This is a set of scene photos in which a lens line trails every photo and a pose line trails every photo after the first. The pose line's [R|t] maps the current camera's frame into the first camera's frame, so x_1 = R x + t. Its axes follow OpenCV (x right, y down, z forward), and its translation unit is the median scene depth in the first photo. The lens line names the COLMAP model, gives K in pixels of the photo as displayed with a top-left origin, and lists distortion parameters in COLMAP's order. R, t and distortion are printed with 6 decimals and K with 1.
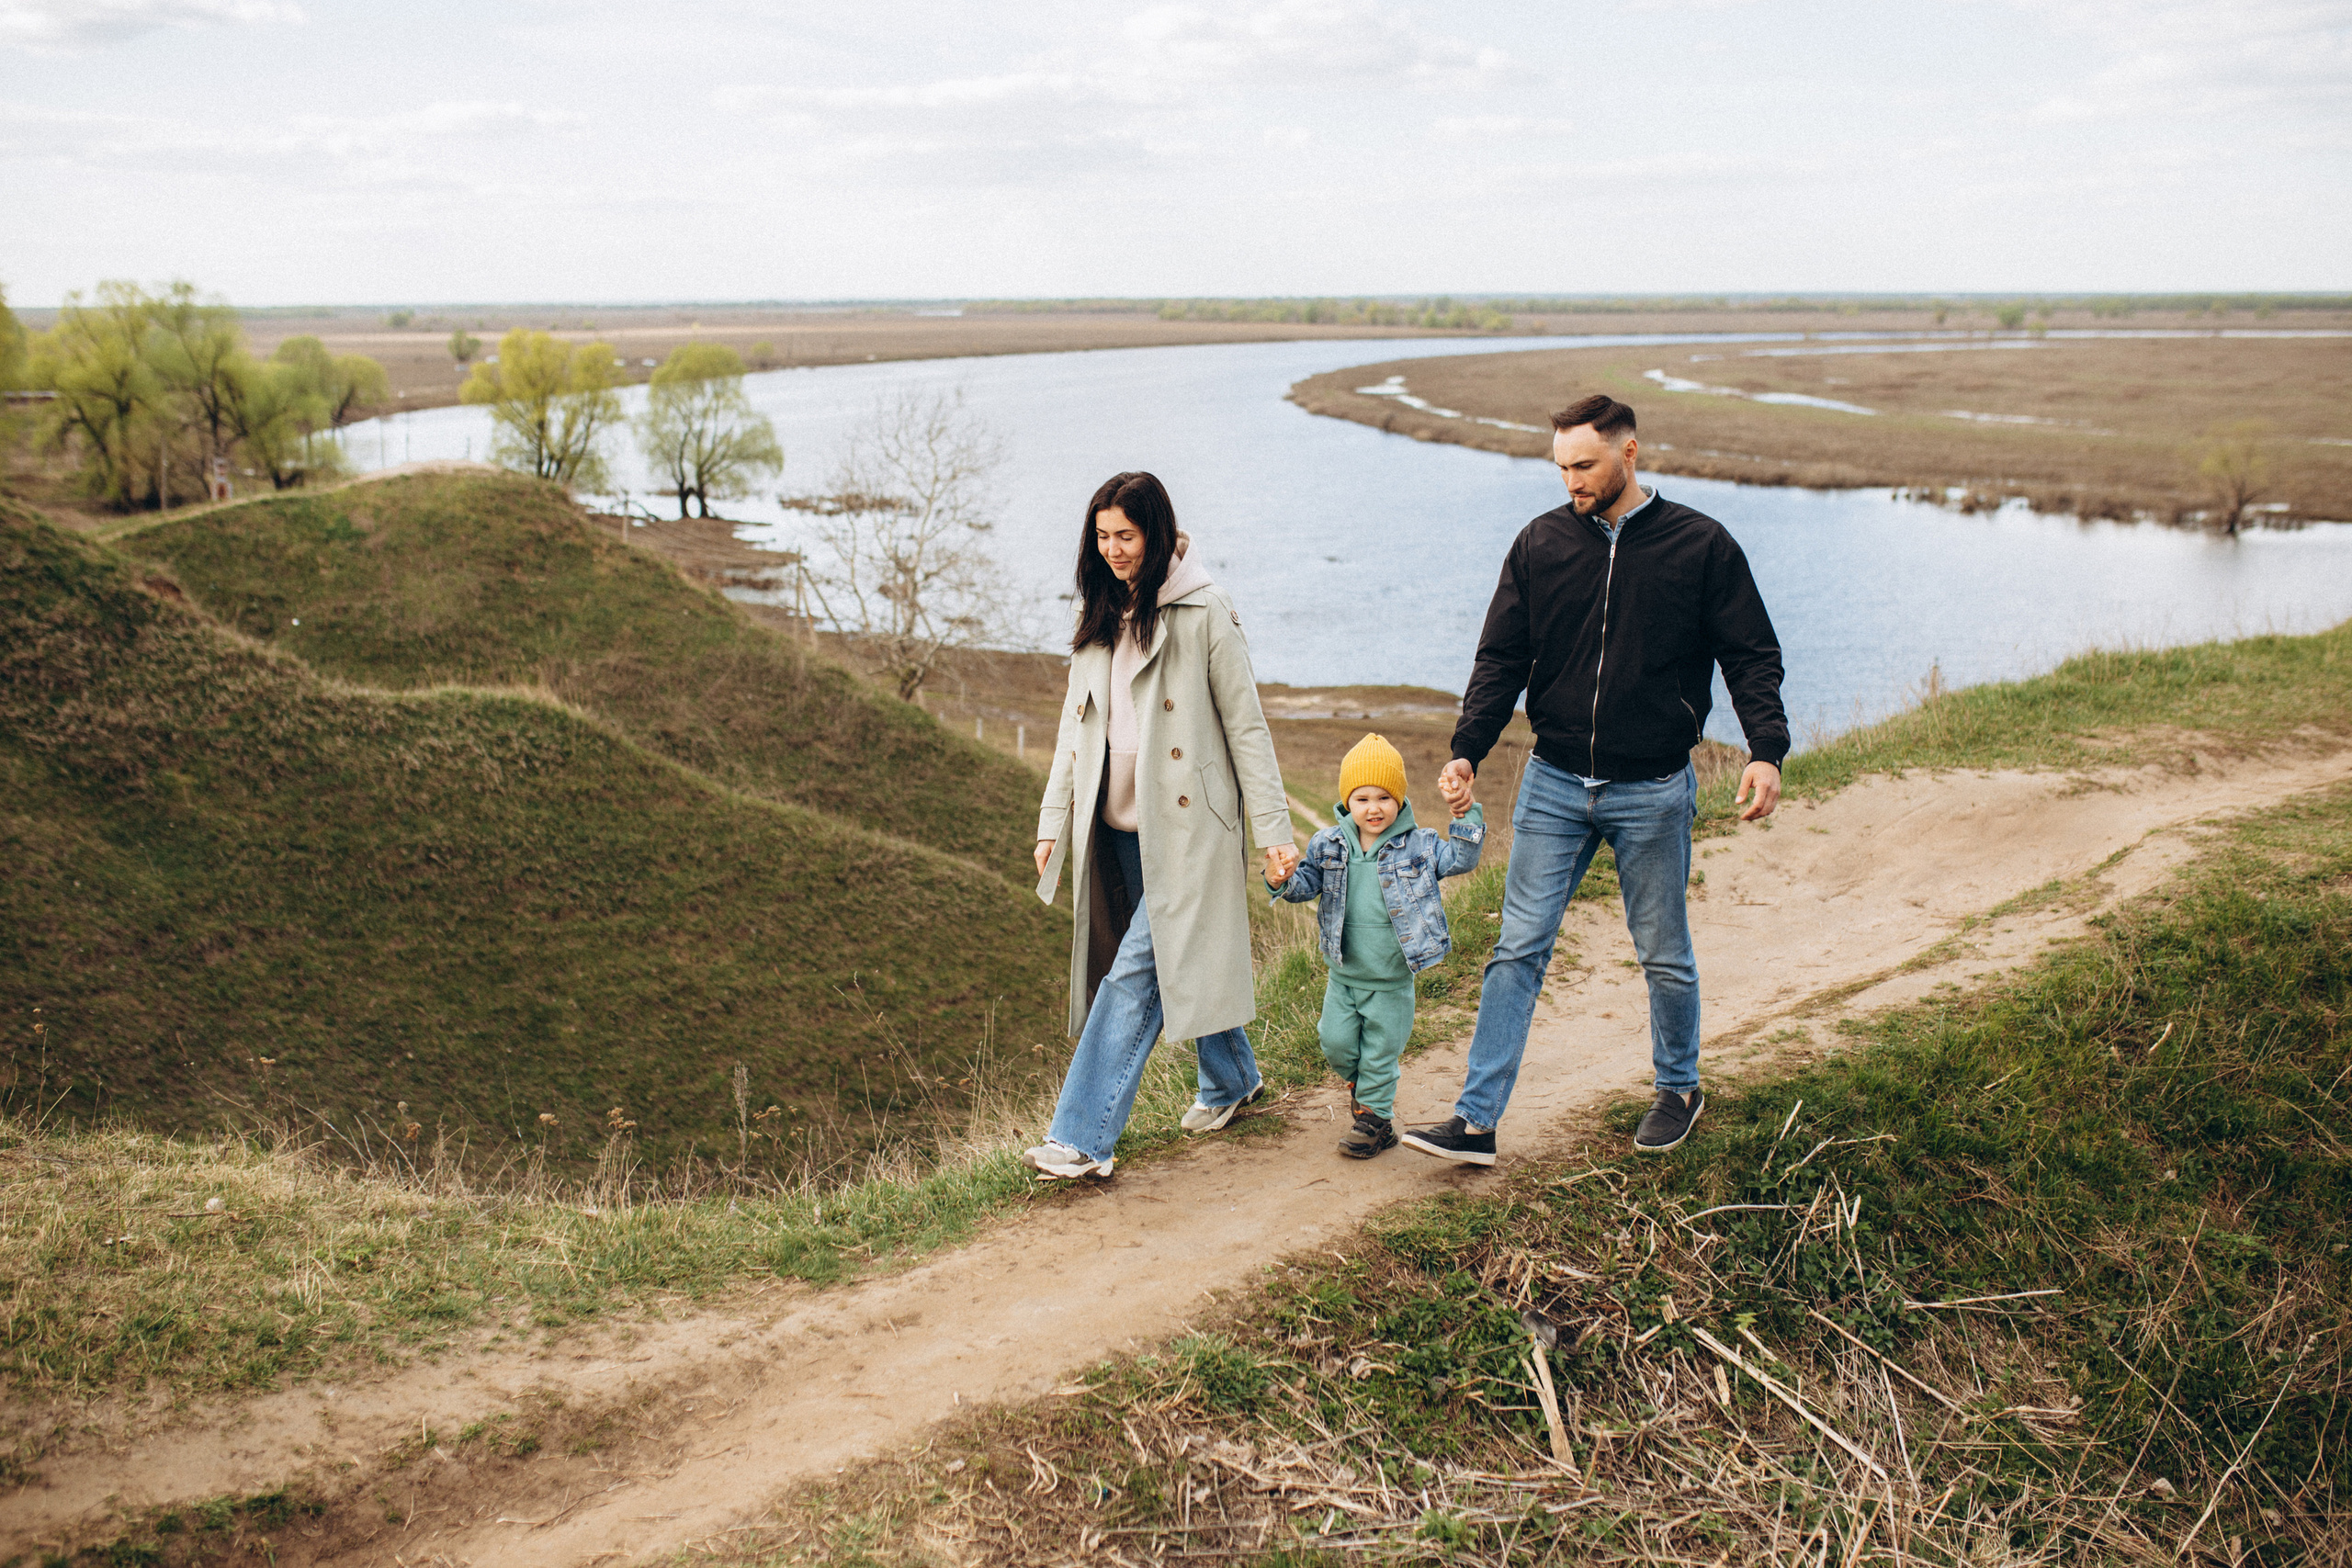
lens RADIAL K [[2343.3, 0, 1176.0], [0, 2343.3, 784.0], [0, 0, 1]] dist [-0.048563, 0.000417]
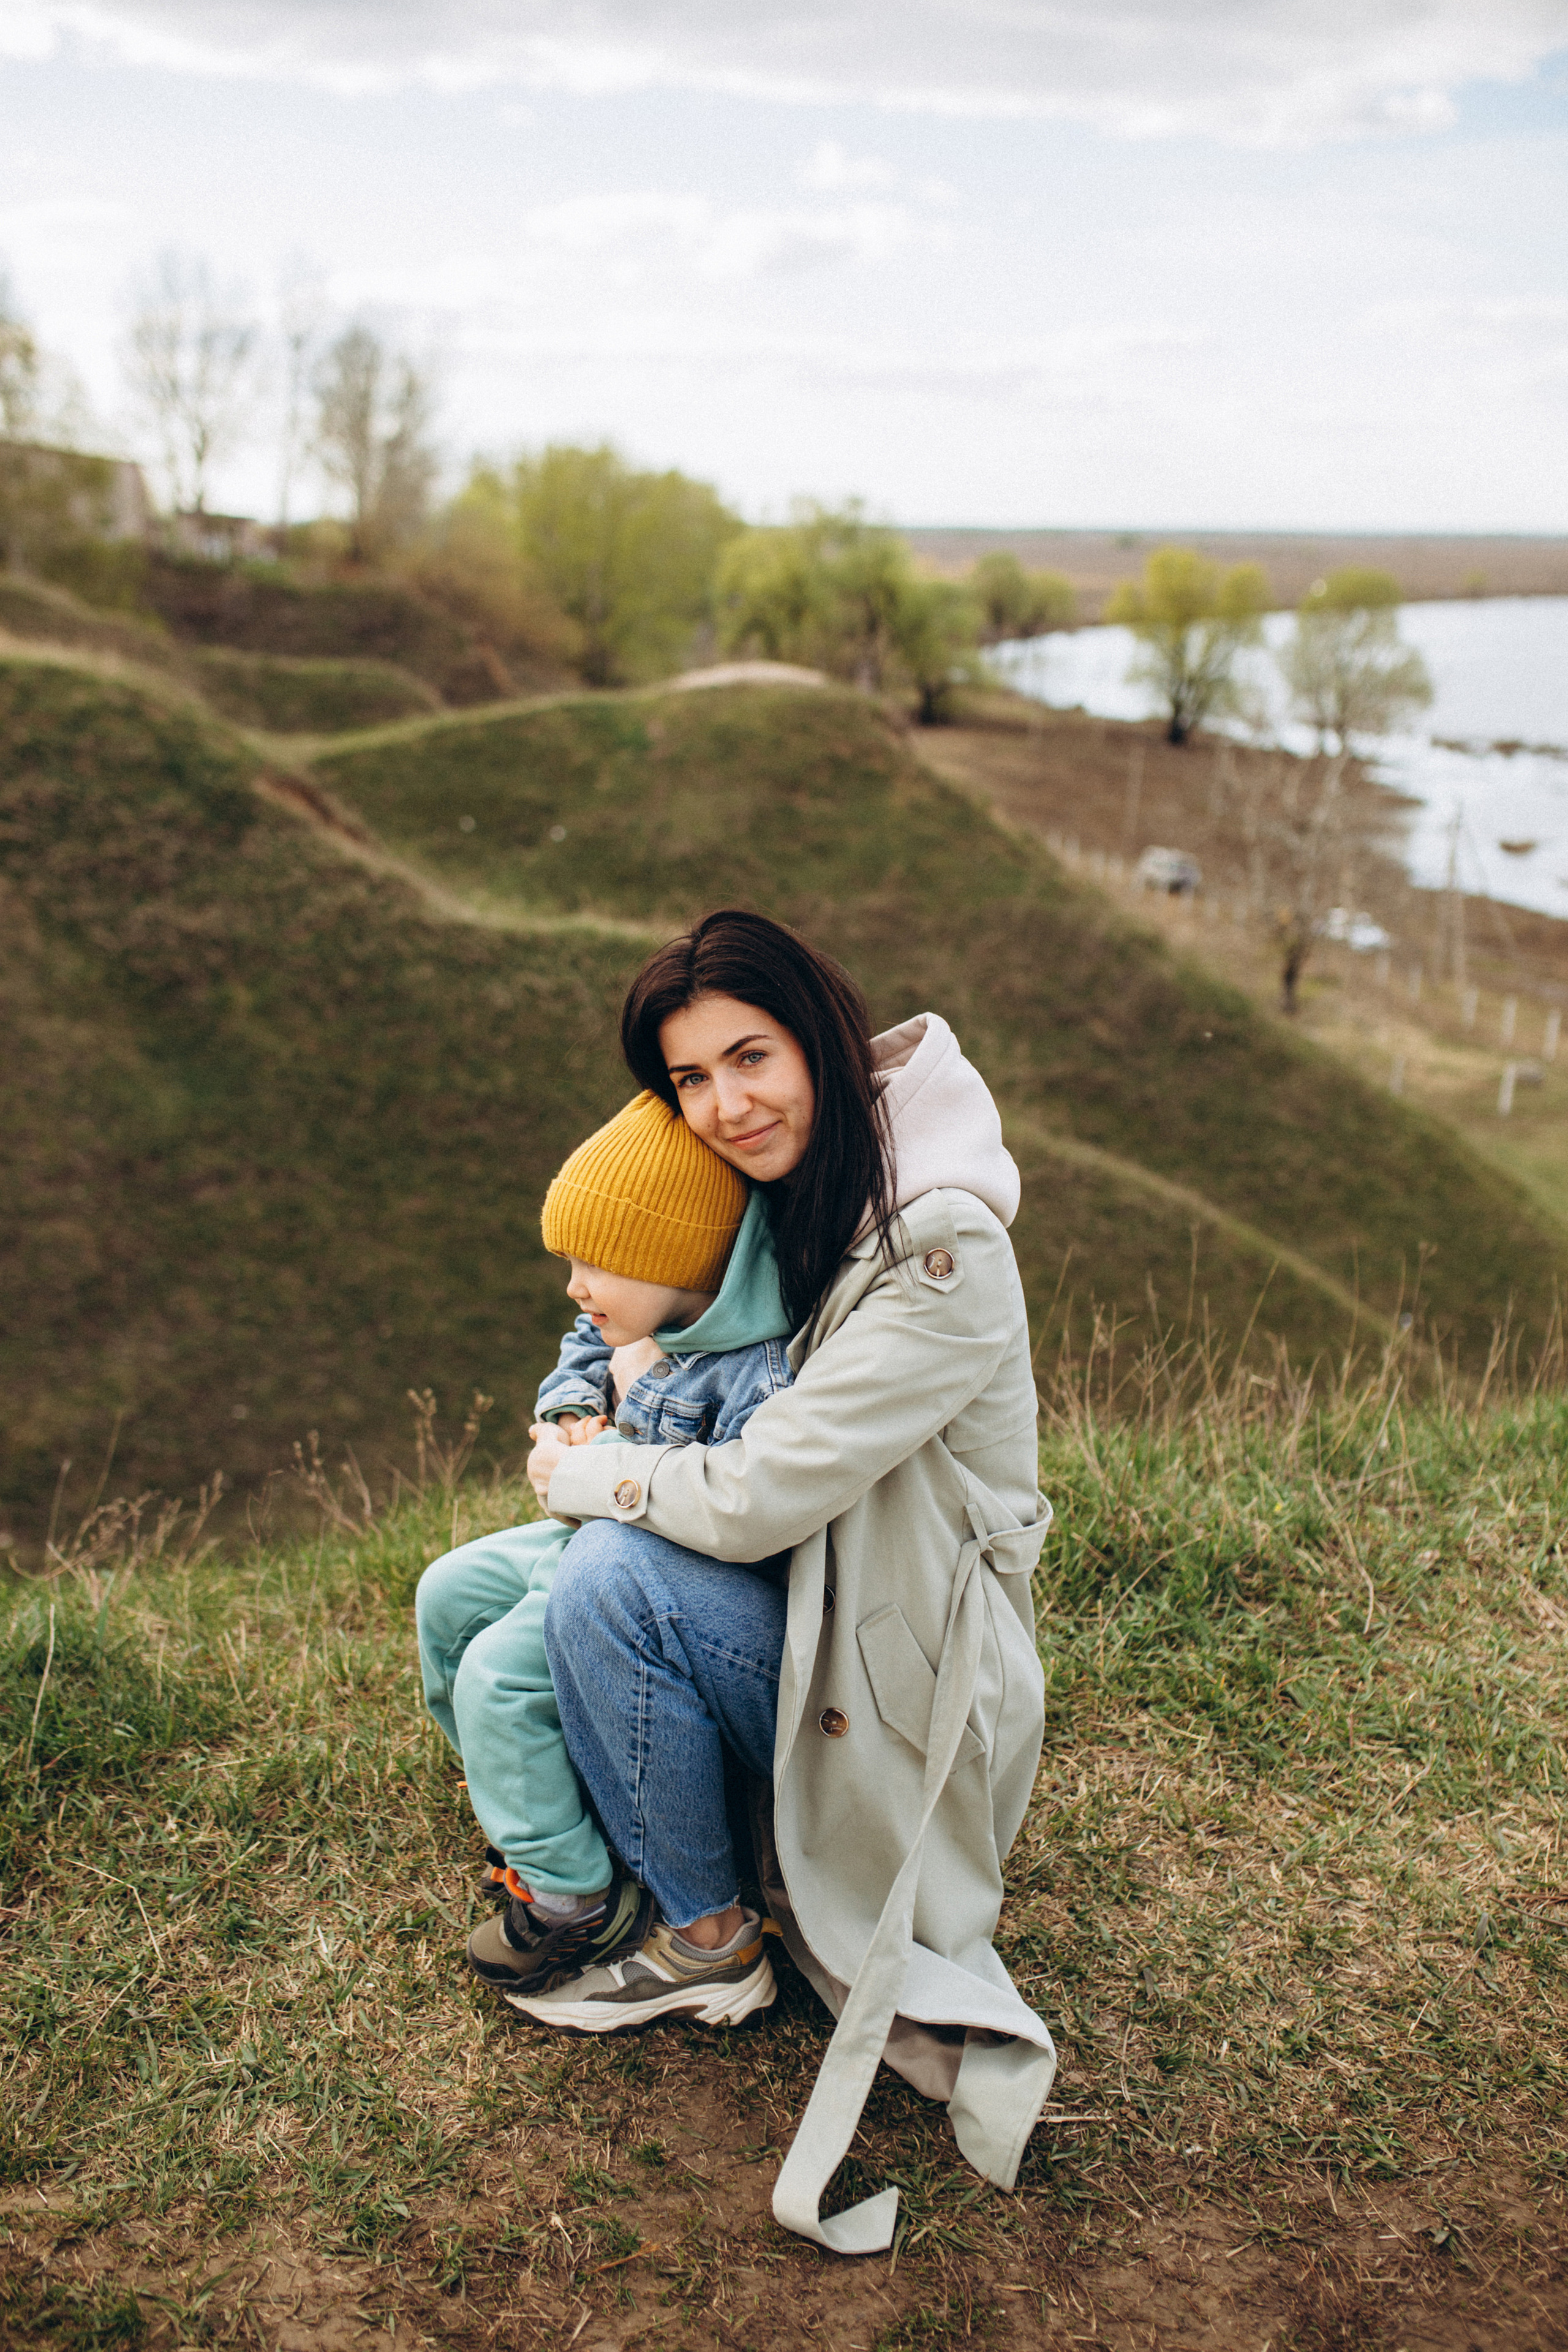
lens RADIAL K [[2279.6, 0, 781.8], [0, 2279.6, 1094.8], [0, 0, 1]] dist [-0.074303, -0.001380]
pose [[0.877815, 0.126073, -0.462111, 0.133104], [-0.107900, 0.991990, 0.065671, -0.032036], [0.466689, -0.007786, 0.884387, 0.204589]]
